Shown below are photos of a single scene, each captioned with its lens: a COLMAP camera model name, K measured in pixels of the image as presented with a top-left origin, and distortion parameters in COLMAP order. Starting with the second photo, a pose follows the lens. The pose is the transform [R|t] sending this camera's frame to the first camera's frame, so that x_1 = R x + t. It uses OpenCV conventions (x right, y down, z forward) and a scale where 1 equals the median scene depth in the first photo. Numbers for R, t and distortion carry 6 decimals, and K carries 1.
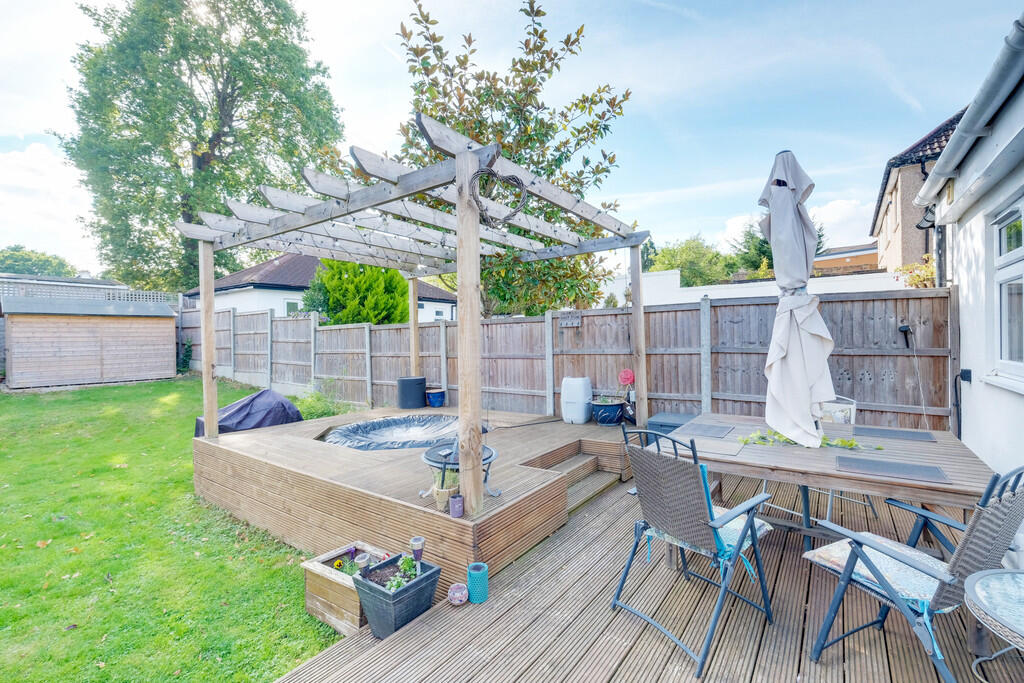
lens RADIAL K [[442.4, 0, 516.5], [0, 442.4, 338.4], [0, 0, 1]] dist [-0.006289, 0.001490]
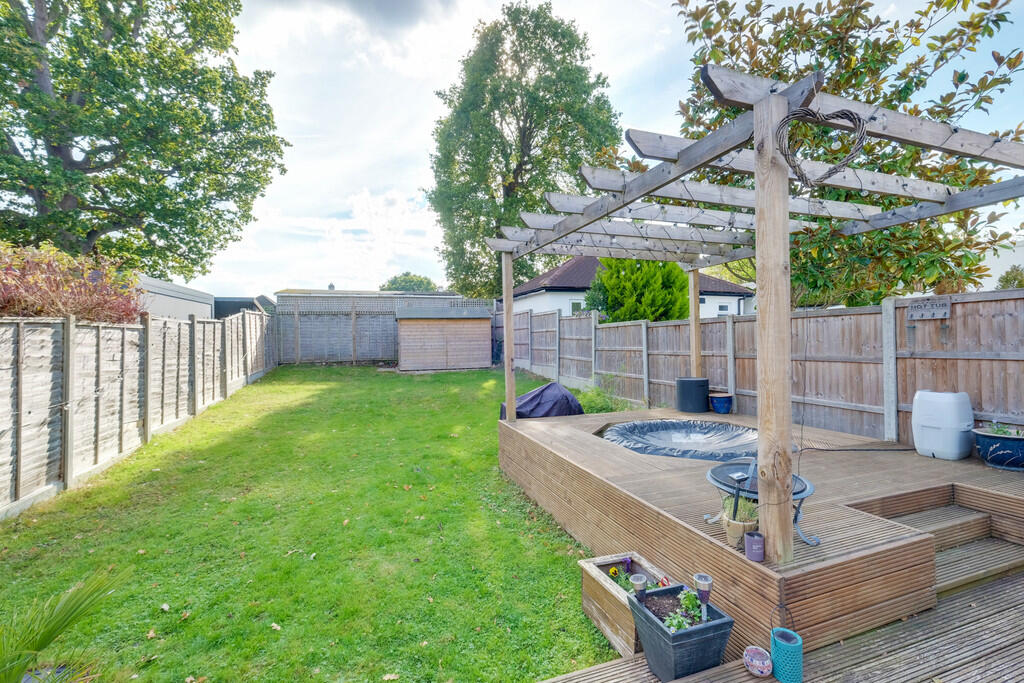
lens RADIAL K [[442.4, 0, 511.5], [0, 442.4, 334.9], [0, 0, 1]] dist [-0.006289, 0.001490]
pose [[0.814982, -0.001301, -0.579485, -0.013715], [0.000376, 0.999998, -0.001716, -0.000283], [0.579486, 0.001181, 0.814981, 0.042831]]
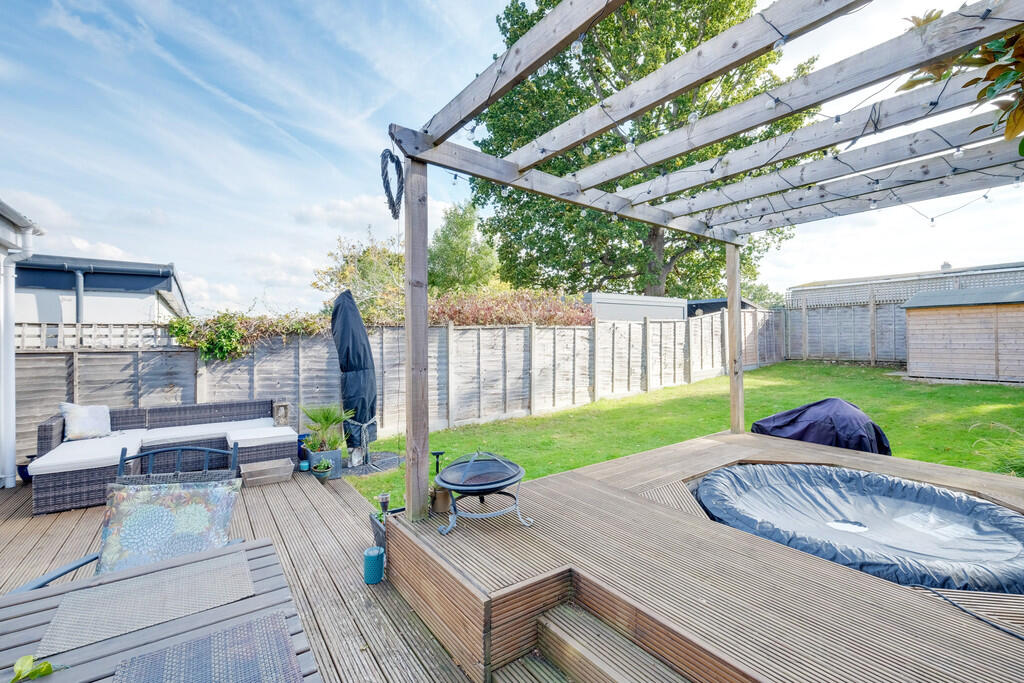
lens RADIAL K [[442.4, 0, 518.0], [0, 442.4, 338.8], [0, 0, 1]] dist [-0.006289, 0.001490]
pose [[-0.312790, 0.016107, -0.949686, 0.343729], [0.008119, 0.999865, 0.014284, -0.004883], [0.949788, -0.003243, -0.312879, 0.704214]]
